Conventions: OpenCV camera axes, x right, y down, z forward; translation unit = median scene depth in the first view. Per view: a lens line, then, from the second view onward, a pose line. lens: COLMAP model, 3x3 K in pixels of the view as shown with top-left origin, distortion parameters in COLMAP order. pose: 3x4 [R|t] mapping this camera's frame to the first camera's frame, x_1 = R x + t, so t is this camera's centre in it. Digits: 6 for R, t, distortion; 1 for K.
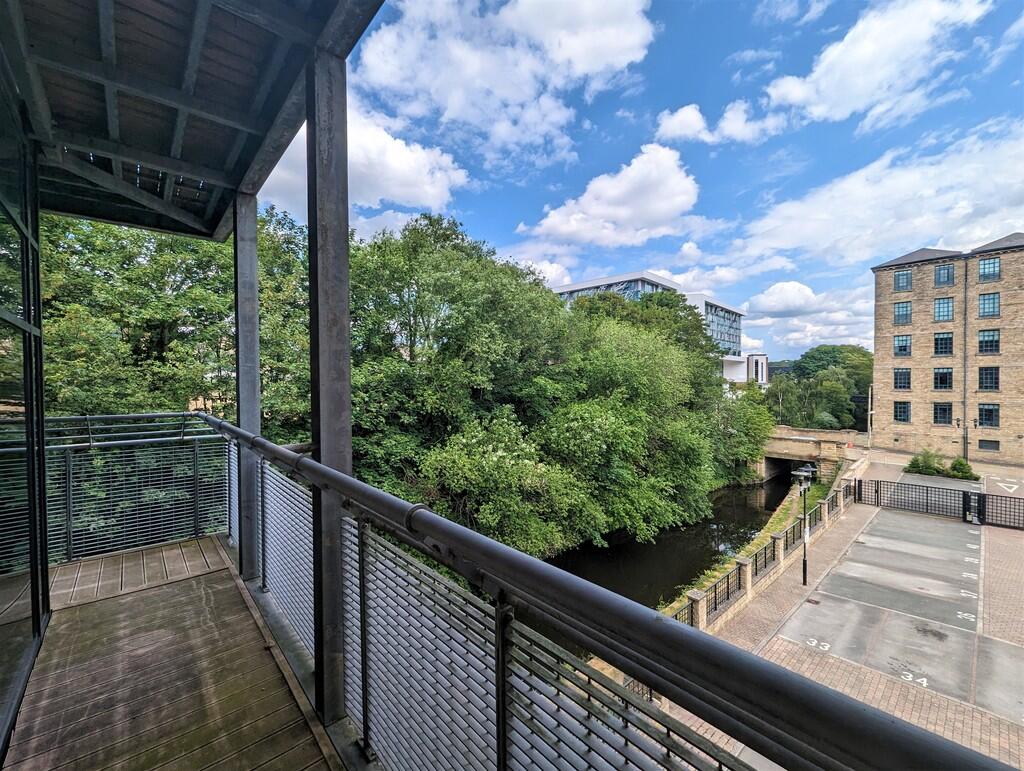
lens RADIAL K [[427.2, 0, 512.0], [0, 427.2, 385.5], [0, 0, 1]] dist [-0.002753, 0.000050]
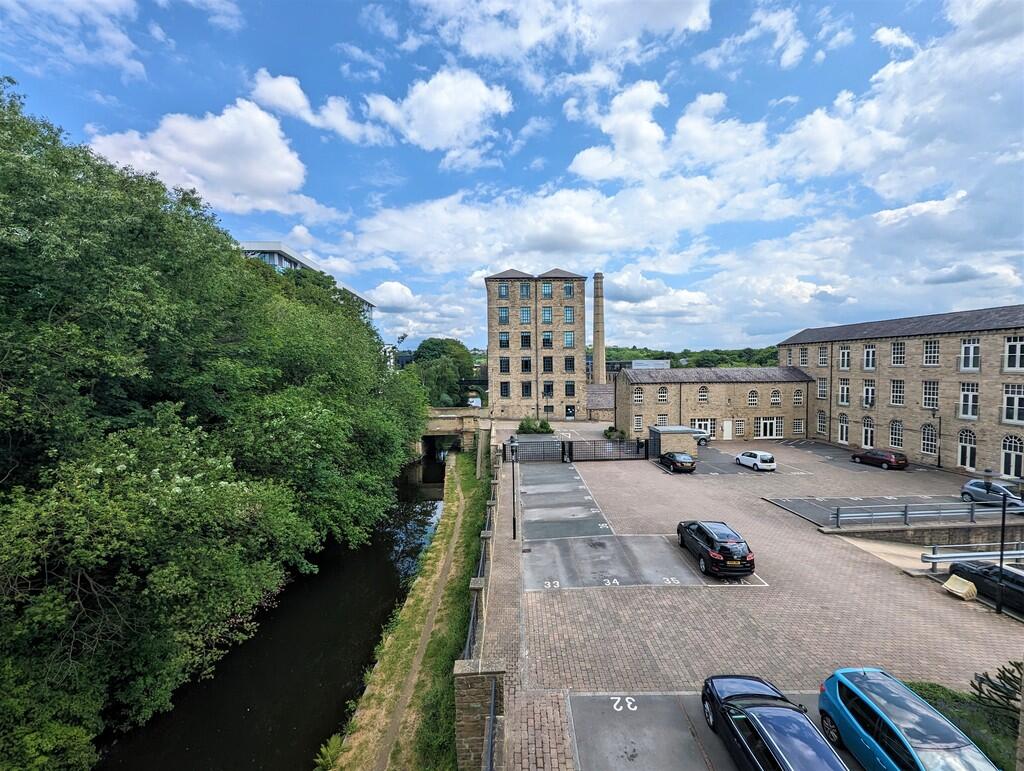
lens RADIAL K [[428.5, 0, 512.0], [0, 428.5, 385.5], [0, 0, 1]] dist [0.036578, -0.014051]
pose [[0.669994, -0.038425, 0.741371, -0.070848], [0.019430, 0.999225, 0.034231, 0.003453], [-0.742112, -0.008530, 0.670222, 0.088128]]
